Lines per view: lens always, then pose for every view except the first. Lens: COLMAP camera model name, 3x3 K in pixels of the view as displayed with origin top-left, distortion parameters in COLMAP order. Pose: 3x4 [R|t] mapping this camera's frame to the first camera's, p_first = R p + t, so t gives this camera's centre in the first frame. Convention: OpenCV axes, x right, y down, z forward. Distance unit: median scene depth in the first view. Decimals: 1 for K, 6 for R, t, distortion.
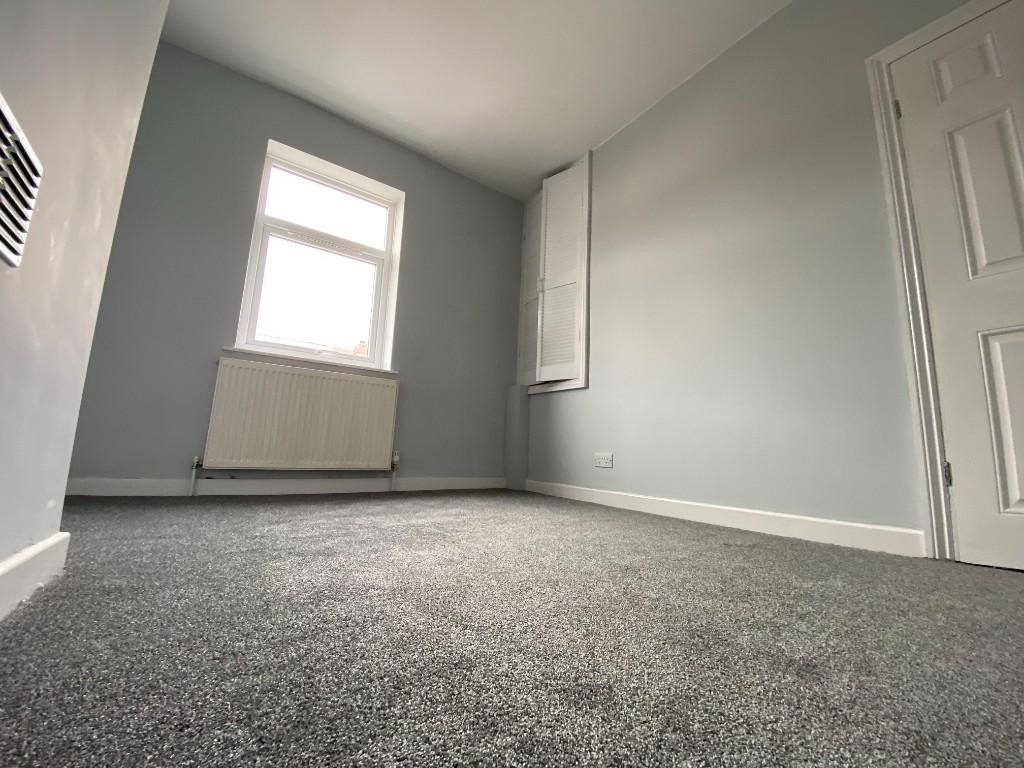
lens RADIAL K [[414.7, 0, 508.9], [0, 414.7, 384.6], [0, 0, 1]] dist [0.019134, -0.021729]
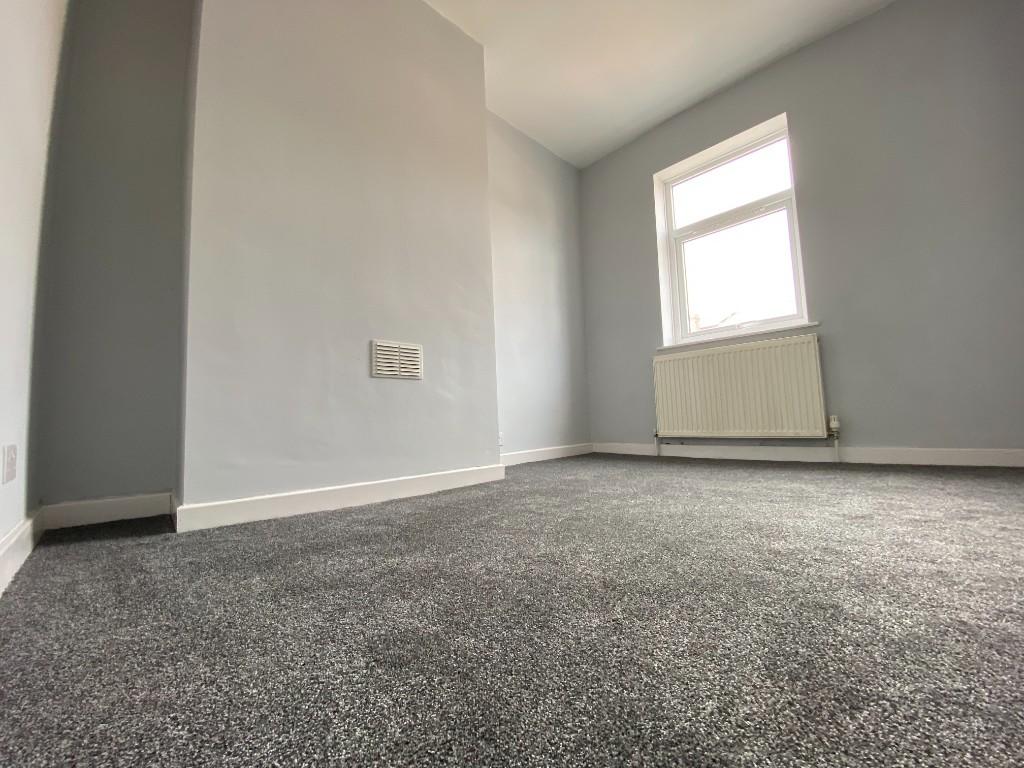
lens RADIAL K [[414.7, 0, 508.9], [0, 414.7, 384.6], [0, 0, 1]] dist [0.019134, -0.021729]
pose [[0.159014, -0.127072, -0.979065, 0.466802], [0.203706, 0.974566, -0.093403, 0.045693], [0.966032, -0.184589, 0.180855, 0.232291]]
